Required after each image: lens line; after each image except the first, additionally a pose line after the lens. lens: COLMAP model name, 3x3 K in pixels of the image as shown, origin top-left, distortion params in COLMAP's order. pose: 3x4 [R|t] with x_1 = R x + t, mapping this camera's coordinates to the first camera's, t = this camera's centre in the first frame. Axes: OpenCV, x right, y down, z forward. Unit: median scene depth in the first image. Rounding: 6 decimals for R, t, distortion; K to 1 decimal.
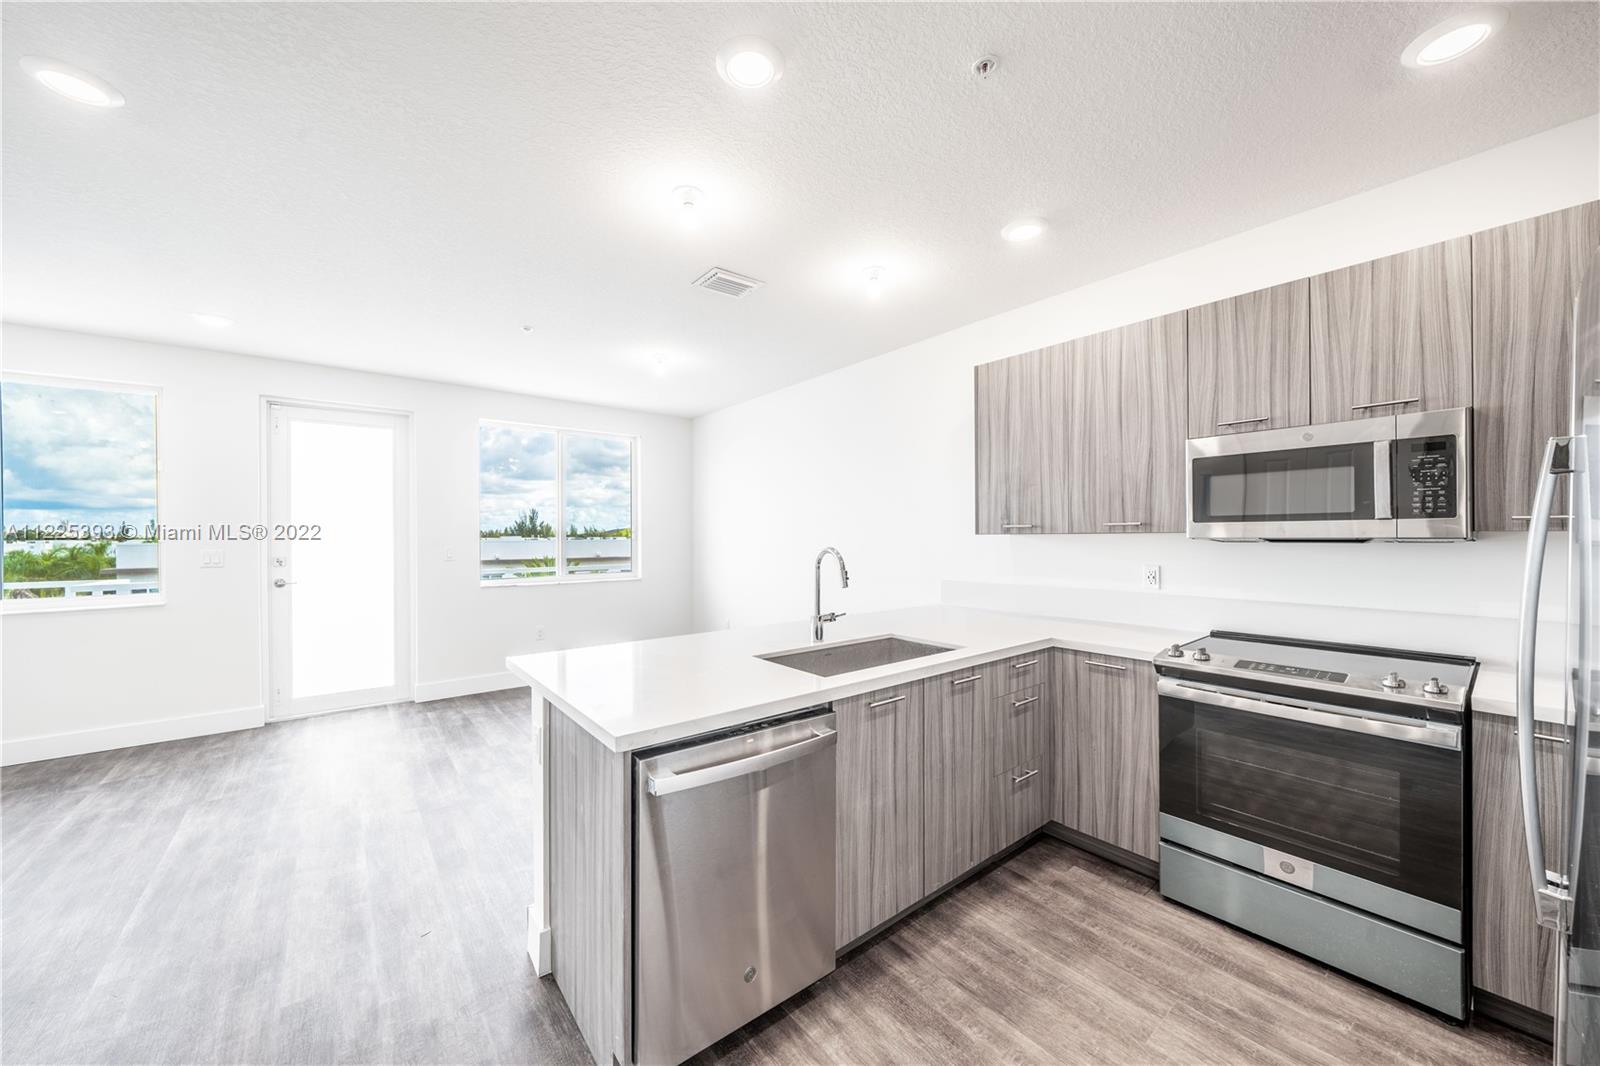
lens RADIAL K [[580.9, 0, 800.0], [0, 580.9, 533.0], [0, 0, 1]] dist [-0.000174, 0.000053]
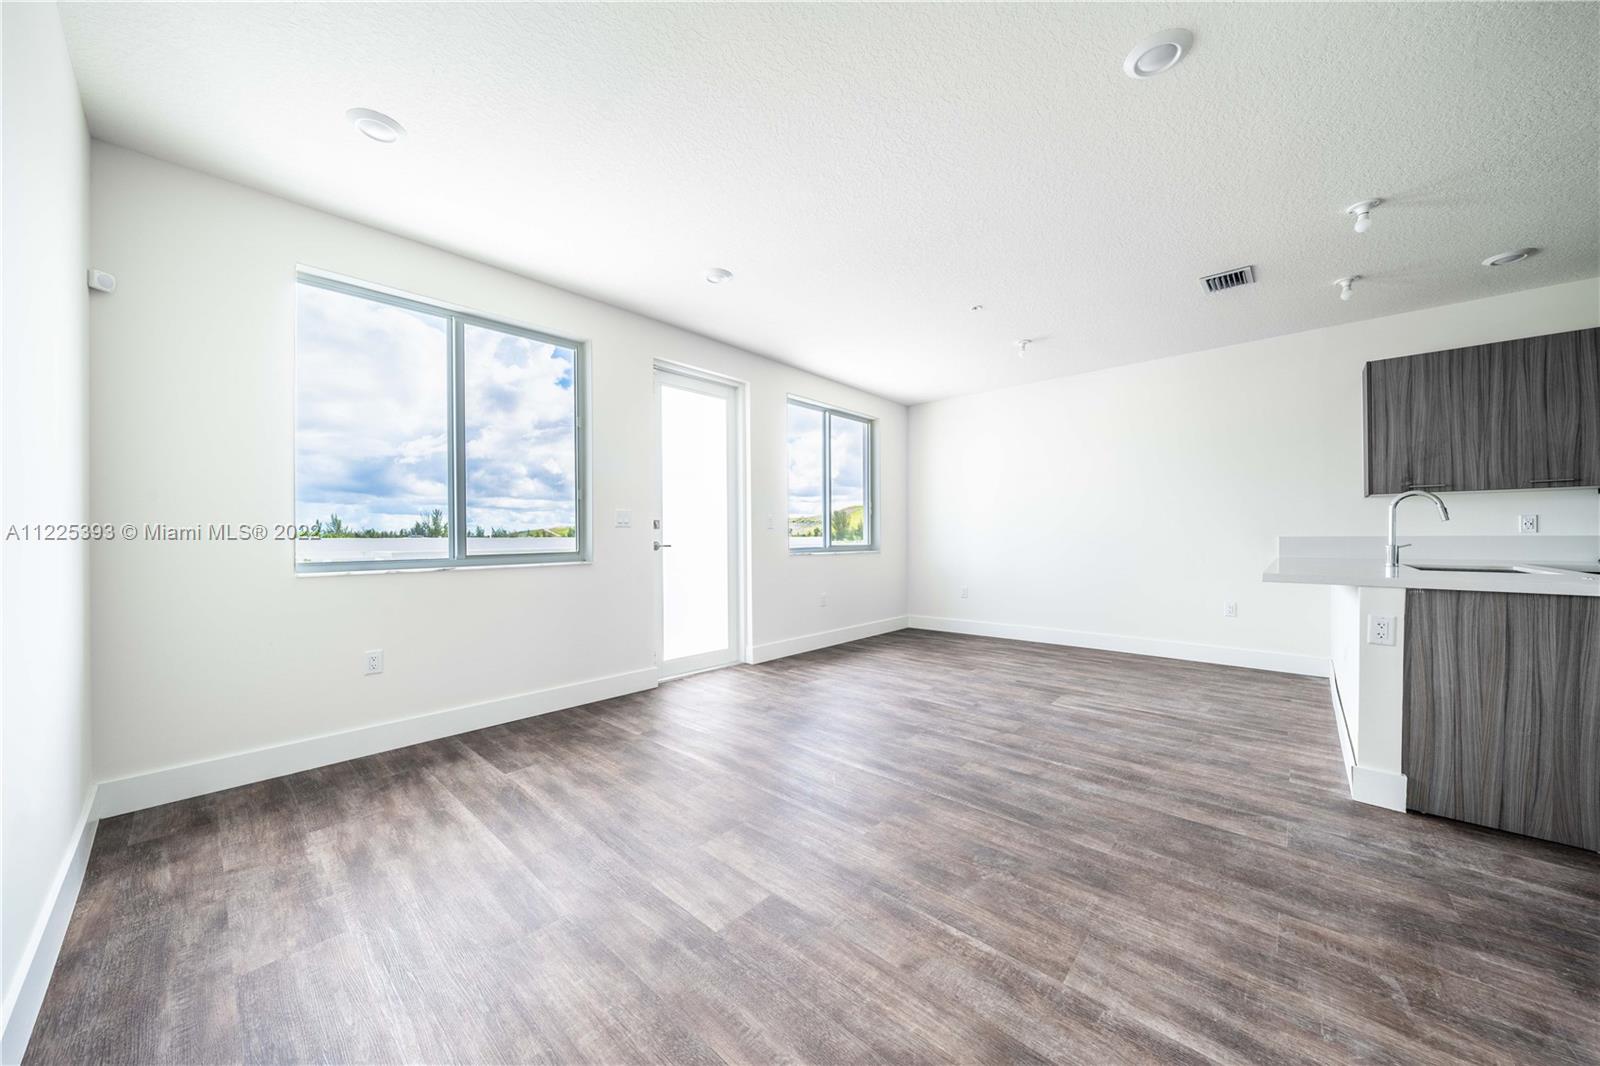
lens RADIAL K [[547.7, 0, 800.0], [0, 547.7, 533.0], [0, 0, 1]] dist [-0.002592, -0.000144]
pose [[0.986066, 0.002552, 0.166338, -1.533326], [-0.001874, 0.999989, -0.004230, 0.129245], [-0.166347, 0.003859, 0.986060, 0.042668]]
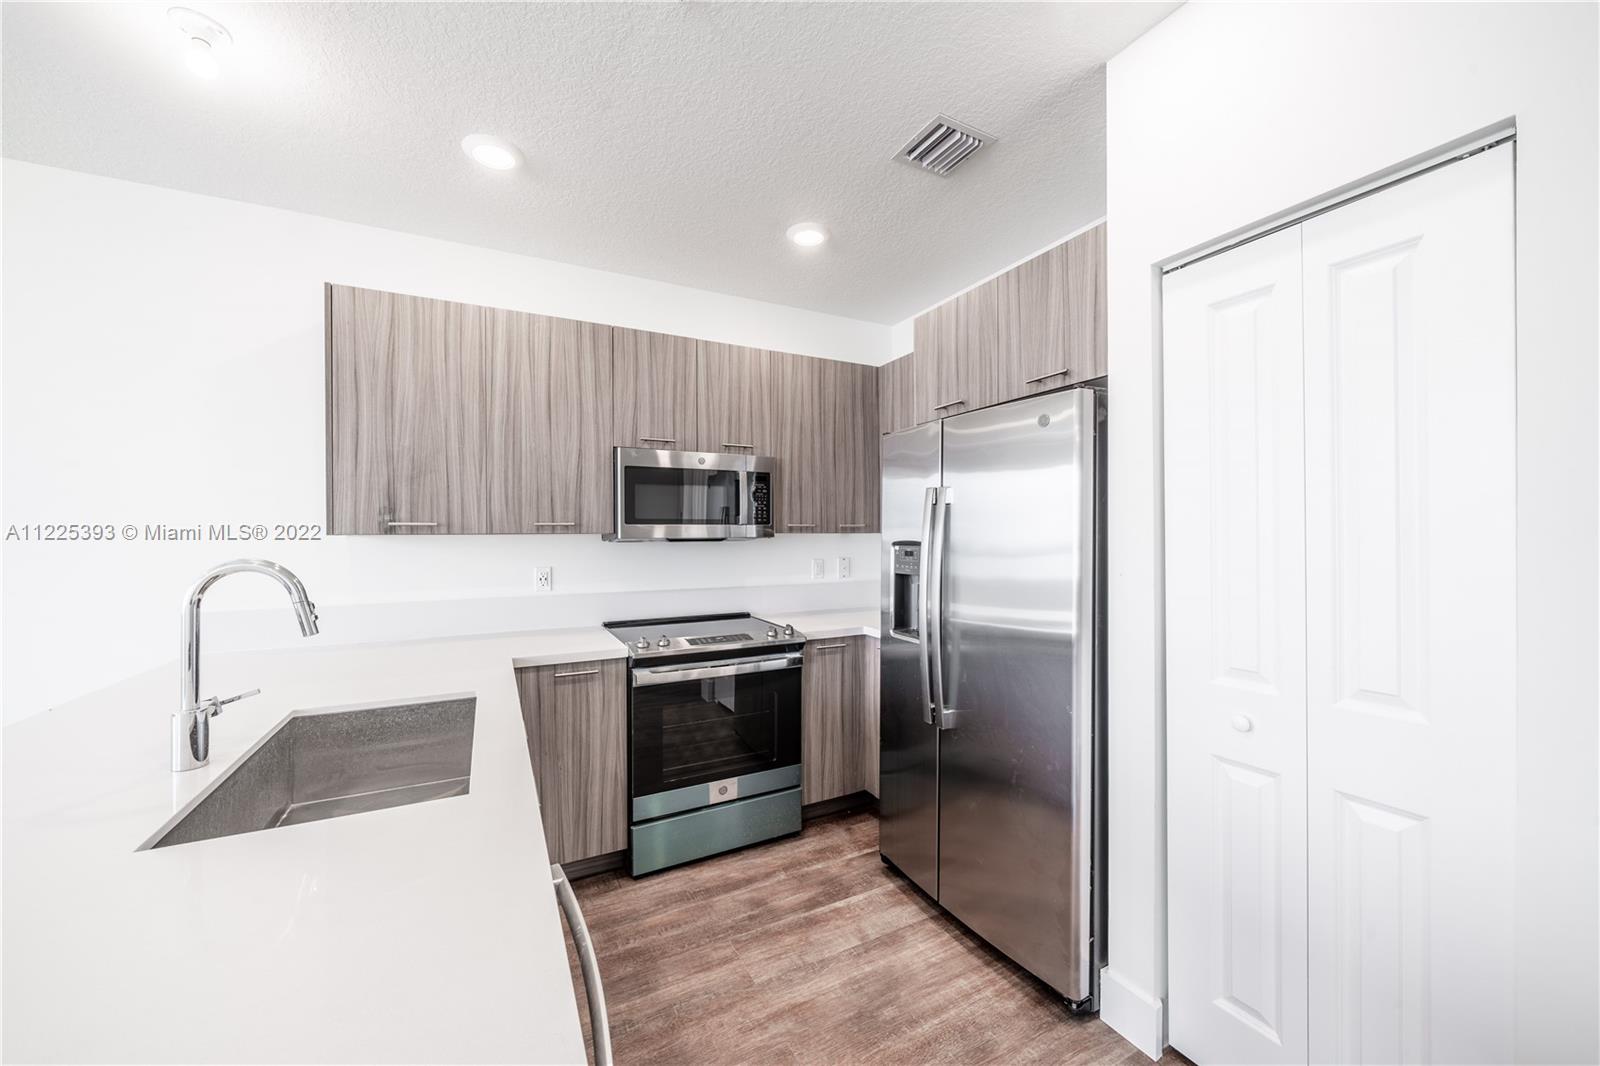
lens RADIAL K [[593.0, 0, 796.9], [0, 593.0, 533.7], [0, 0, 1]] dist [0.001236, 0.000105]
pose [[0.201250, 0.004576, 0.979529, -0.349568], [-0.001116, 0.999990, -0.004443, 0.004524], [-0.979539, -0.000199, 0.201253, 0.459028]]
